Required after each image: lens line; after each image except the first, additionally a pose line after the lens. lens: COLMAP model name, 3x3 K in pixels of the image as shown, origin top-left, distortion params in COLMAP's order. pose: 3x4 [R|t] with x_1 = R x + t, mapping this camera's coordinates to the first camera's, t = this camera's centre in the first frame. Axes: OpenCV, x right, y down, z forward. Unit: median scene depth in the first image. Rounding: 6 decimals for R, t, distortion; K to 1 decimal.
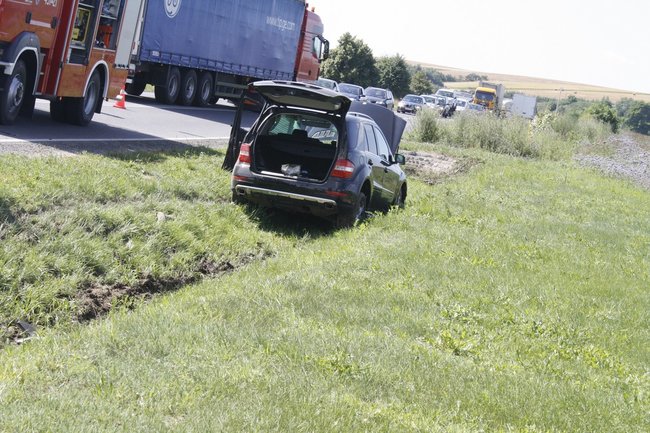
lens RADIAL K [[1562.4, 0, 325.0], [0, 1562.4, 216.5], [0, 0, 1]] dist [0.097349, 0.051114]
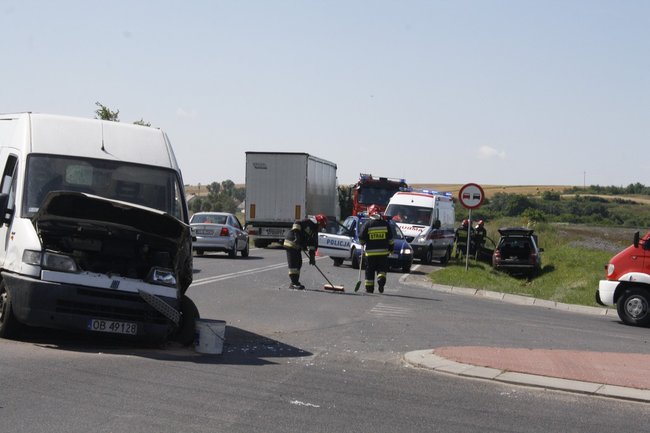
lens RADIAL K [[1562.4, 0, 325.0], [0, 1562.4, 216.5], [0, 0, 1]] dist [0.097349, 0.051114]
pose [[0.988012, -0.129643, 0.083820, -0.514369], [0.135775, 0.988110, -0.072132, 0.047928], [-0.073472, 0.082648, 0.993867, -1.581811]]
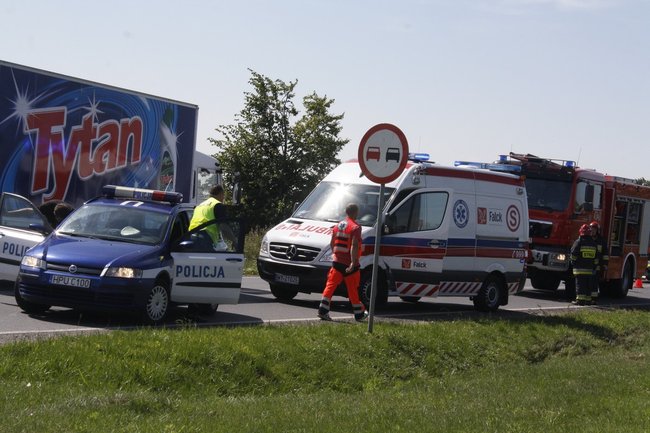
lens RADIAL K [[1634.5, 0, 325.0], [0, 1634.5, 216.5], [0, 0, 1]] dist [0.067518, 0.318364]
pose [[0.952525, -0.114989, -0.281910, 0.021406], [0.077616, 0.987053, -0.140361, 0.061175], [0.294401, 0.111817, 0.949118, -0.552419]]
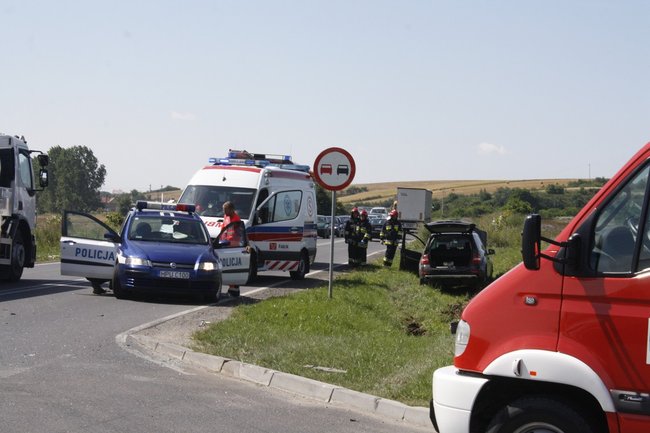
lens RADIAL K [[1562.4, 0, 325.0], [0, 1562.4, 216.5], [0, 0, 1]] dist [0.097349, 0.051114]
pose [[0.984869, -0.154326, 0.078843, -0.282551], [0.160100, 0.984393, -0.073062, 0.026580], [-0.066338, 0.084579, 0.994206, -0.848013]]
